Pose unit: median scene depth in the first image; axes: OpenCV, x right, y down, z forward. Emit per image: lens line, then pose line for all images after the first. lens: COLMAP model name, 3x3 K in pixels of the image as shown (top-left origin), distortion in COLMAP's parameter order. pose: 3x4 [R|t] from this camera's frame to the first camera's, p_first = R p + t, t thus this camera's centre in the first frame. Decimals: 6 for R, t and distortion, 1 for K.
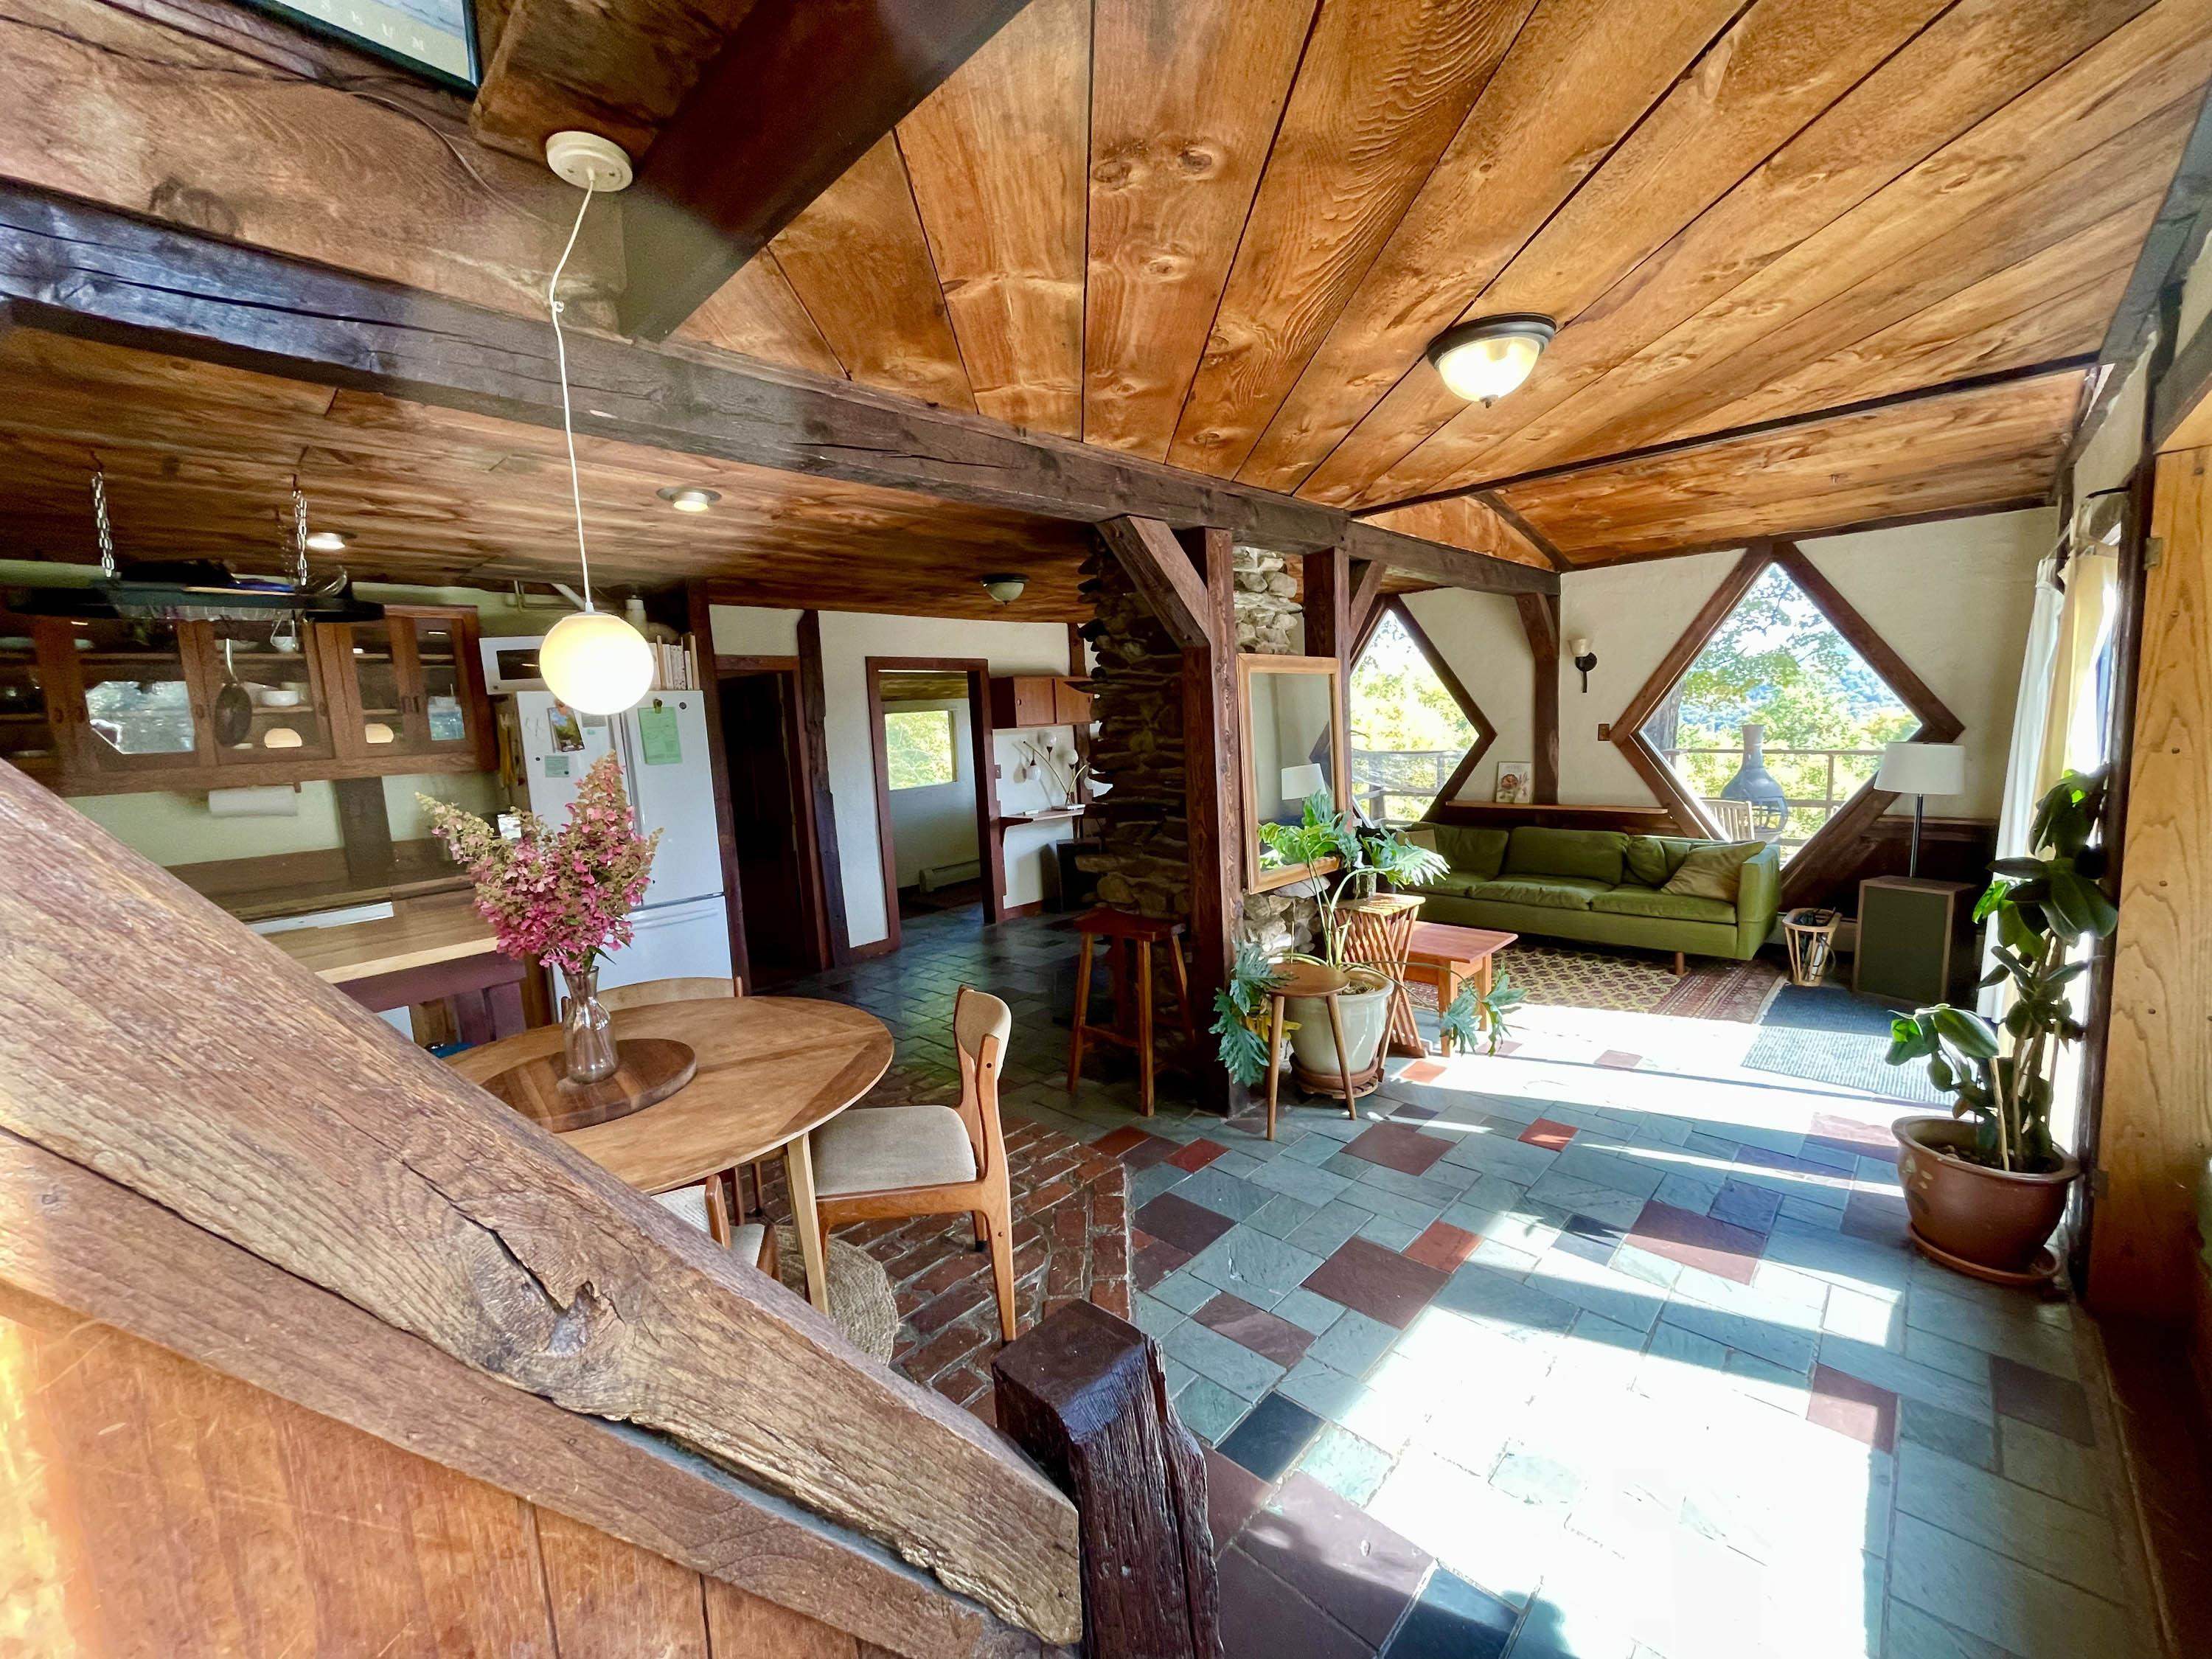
lens RADIAL K [[885.8, 0, 1106.5], [0, 885.8, 837.8], [0, 0, 1]] dist [-0.004529, 0.000066]
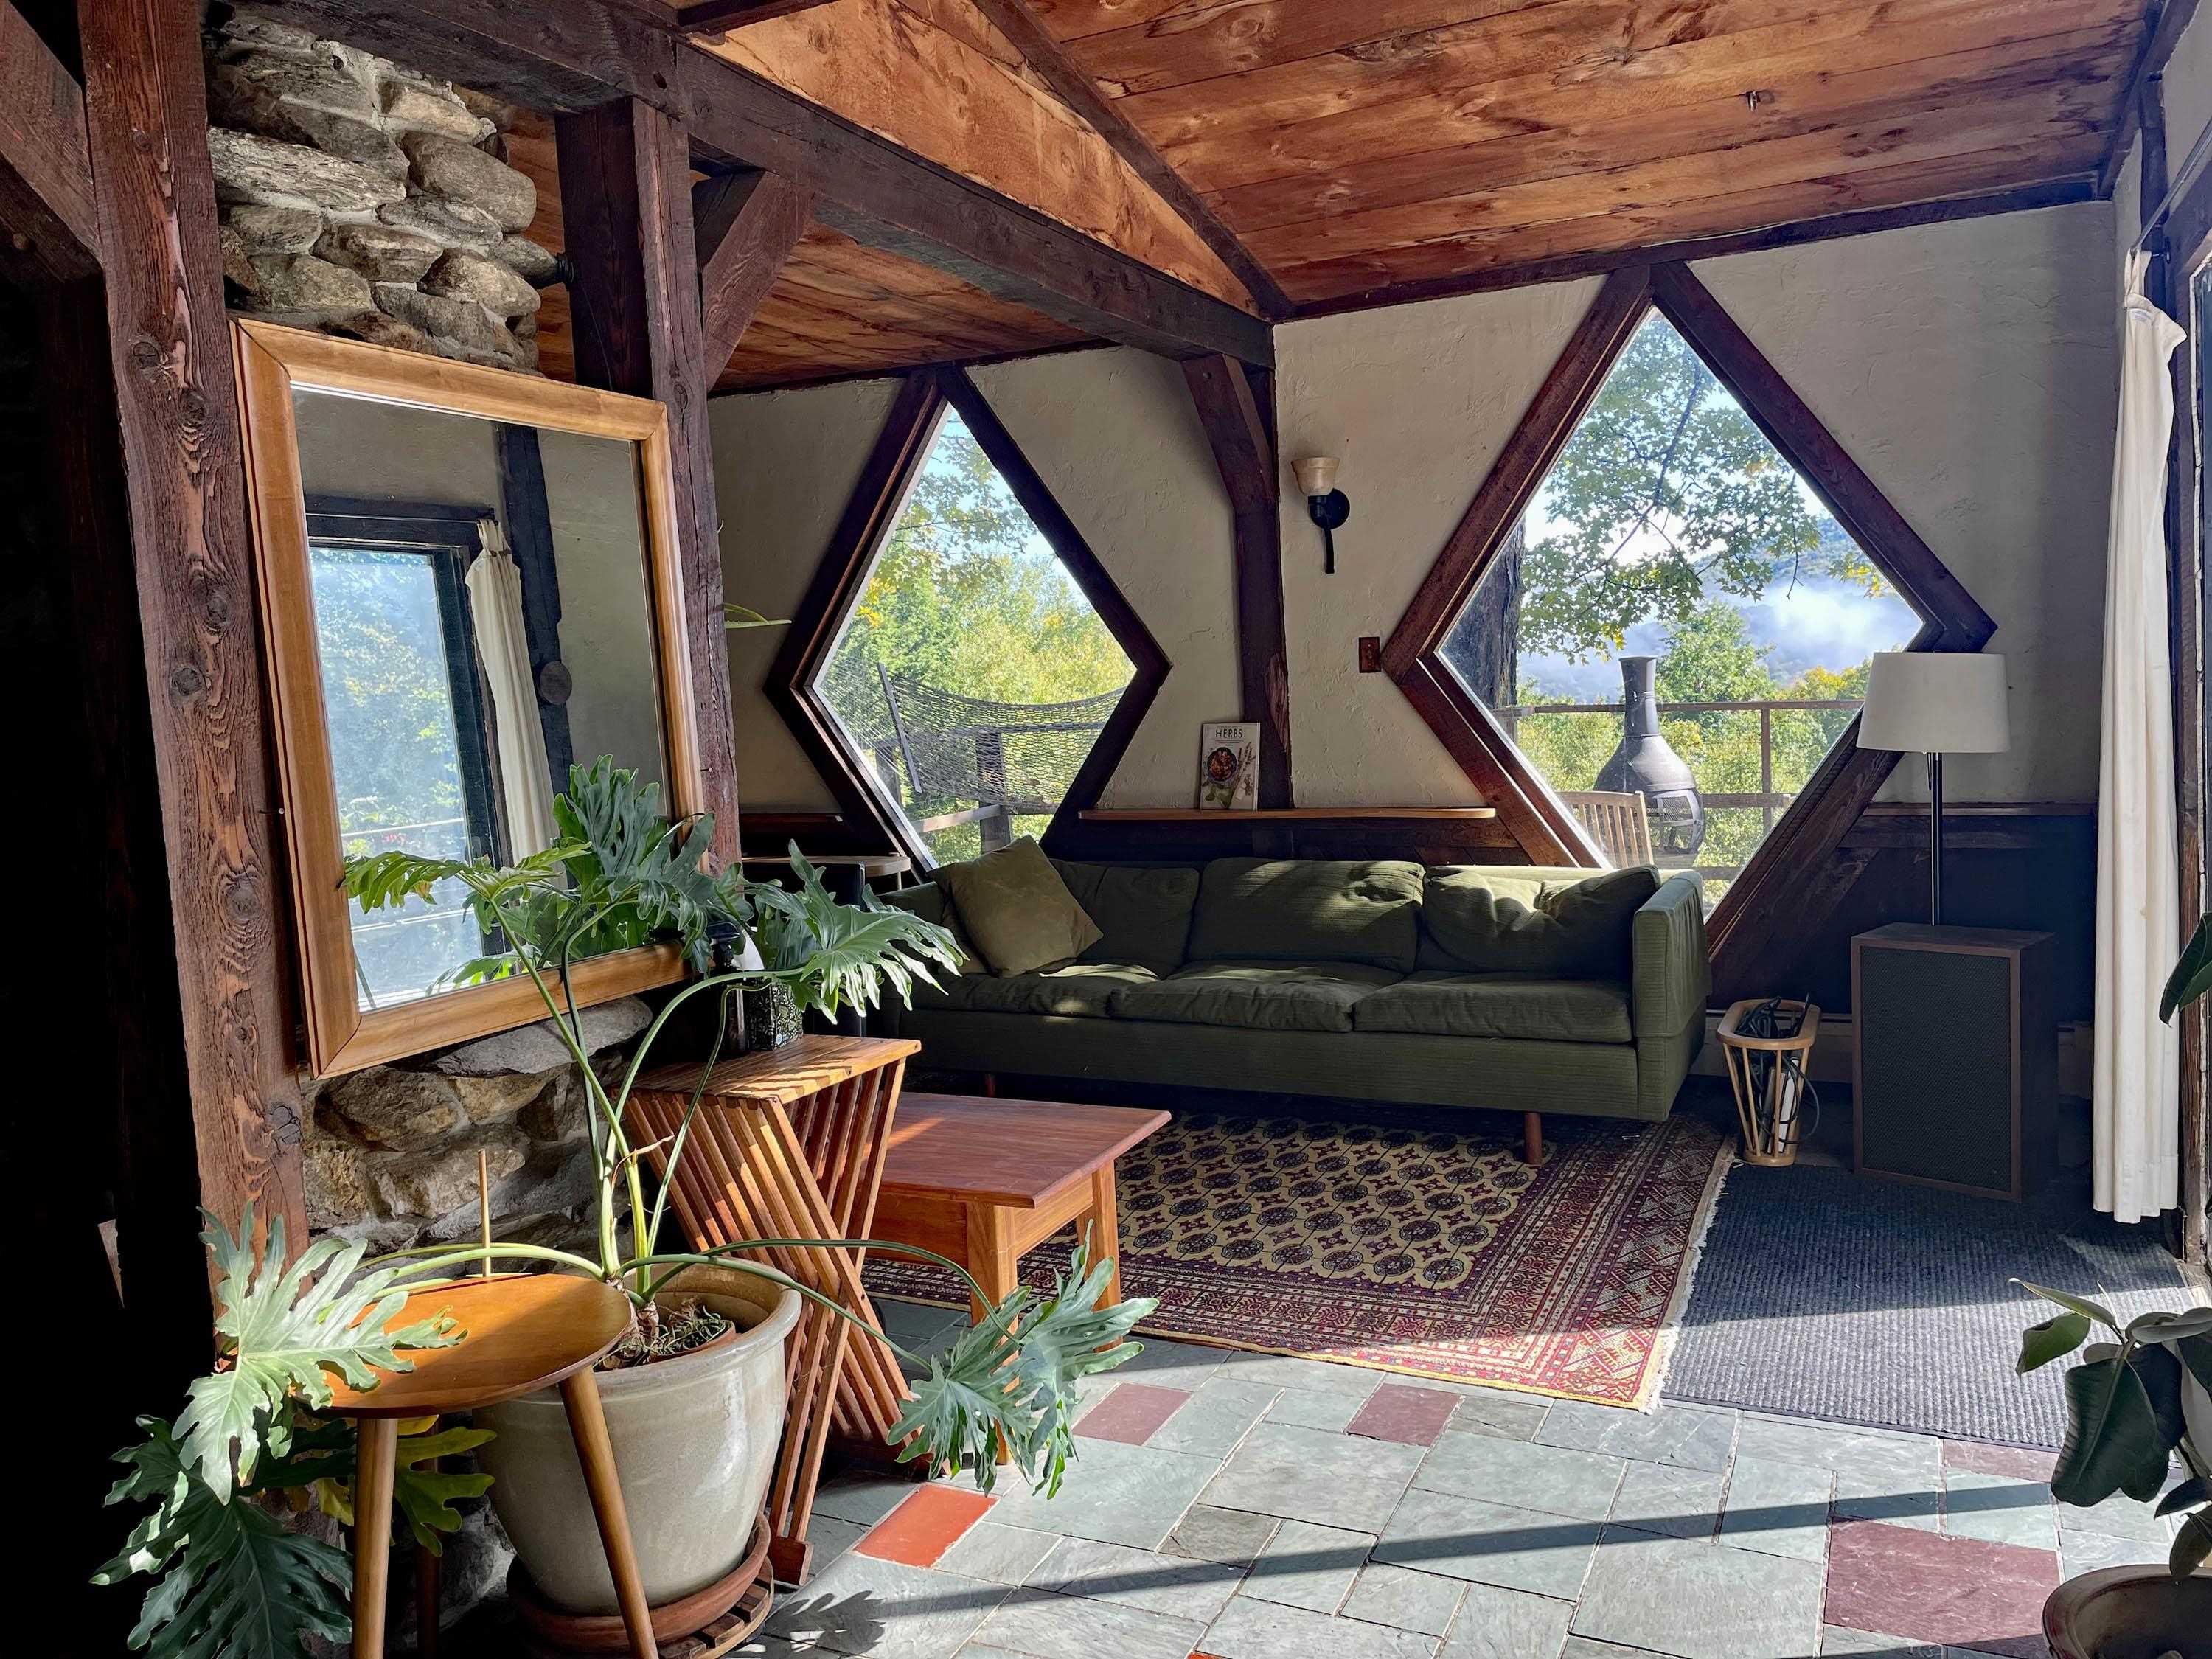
lens RADIAL K [[1664.2, 0, 1104.5], [0, 1664.2, 822.6], [0, 0, 1]] dist [0.087716, -0.115313]
pose [[0.949042, -0.031141, 0.313608, 0.172003], [0.048920, 0.997601, -0.048981, 0.011388], [-0.311330, 0.061827, 0.948288, 0.237480]]
